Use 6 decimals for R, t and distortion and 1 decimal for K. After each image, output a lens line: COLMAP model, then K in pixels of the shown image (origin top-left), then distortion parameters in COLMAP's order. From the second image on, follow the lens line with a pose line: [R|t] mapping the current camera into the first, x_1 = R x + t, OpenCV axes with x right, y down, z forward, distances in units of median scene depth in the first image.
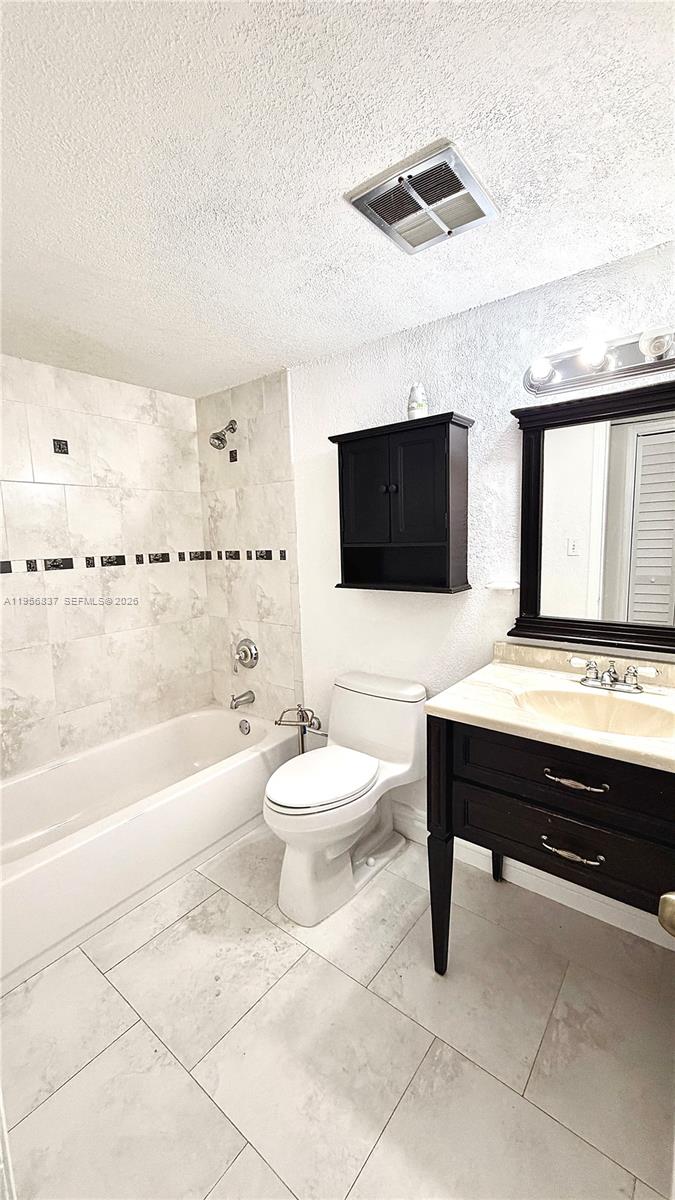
lens RADIAL K [[477.6, 0, 333.8], [0, 477.6, 598.6], [0, 0, 1]] dist [-0.001331, 0.000001]
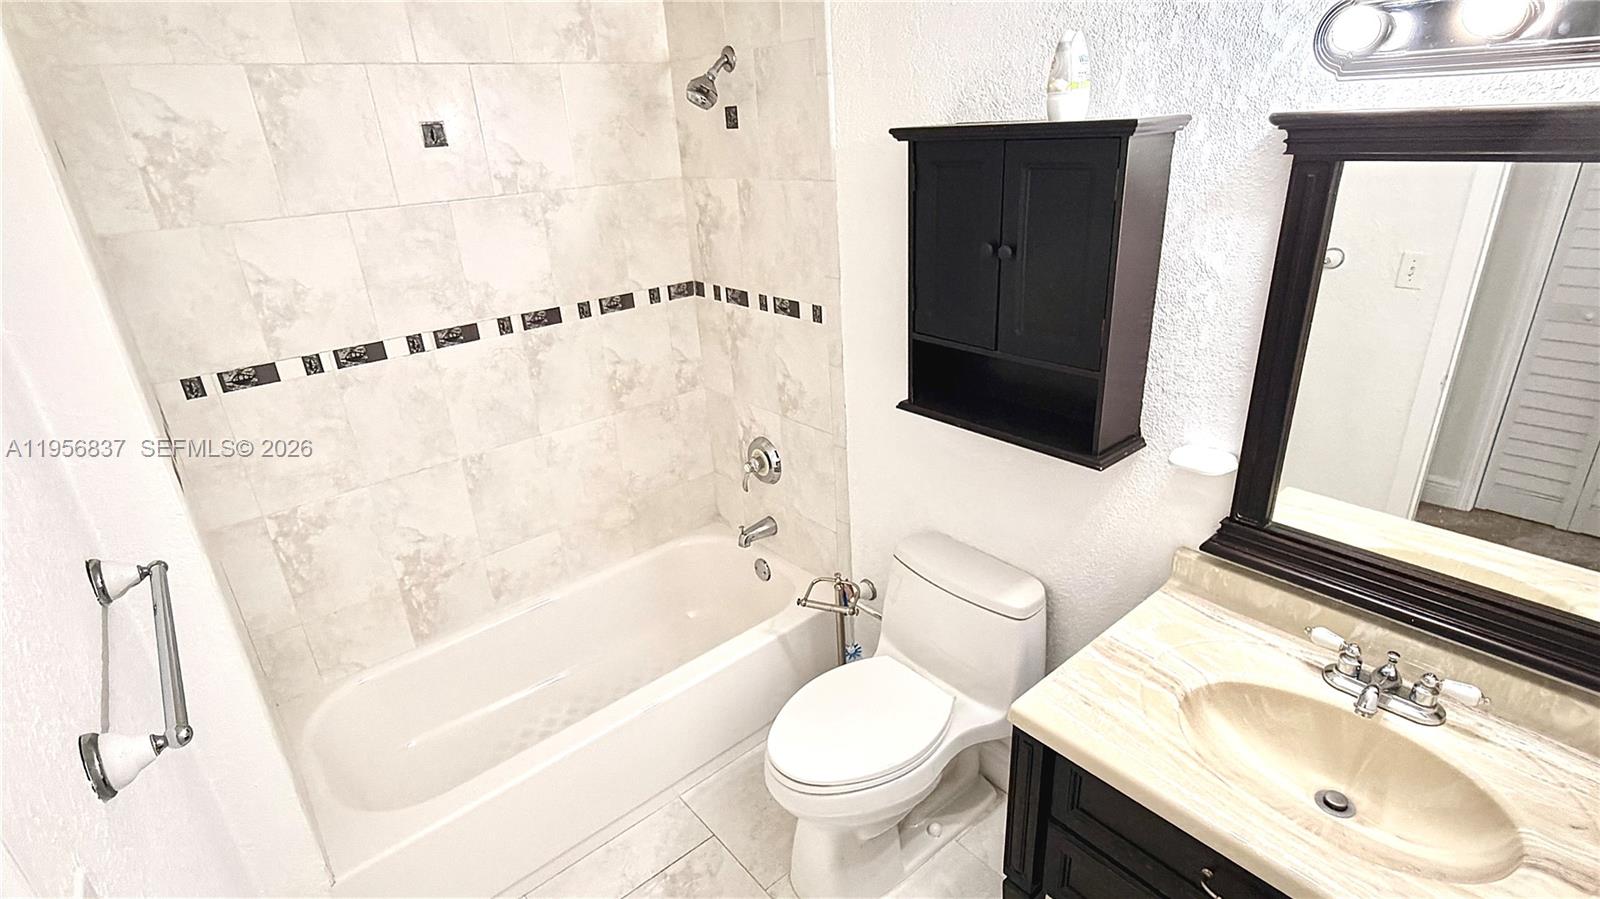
lens RADIAL K [[786.8, 0, 802.9], [0, 786.8, 451.4], [0, 0, 1]] dist [-0.000229, 0.001595]
pose [[0.981063, 0.053859, -0.186052, 0.064906], [0.000575, 0.959748, 0.280863, -0.217964], [0.193690, -0.275651, 0.941542, 0.083549]]
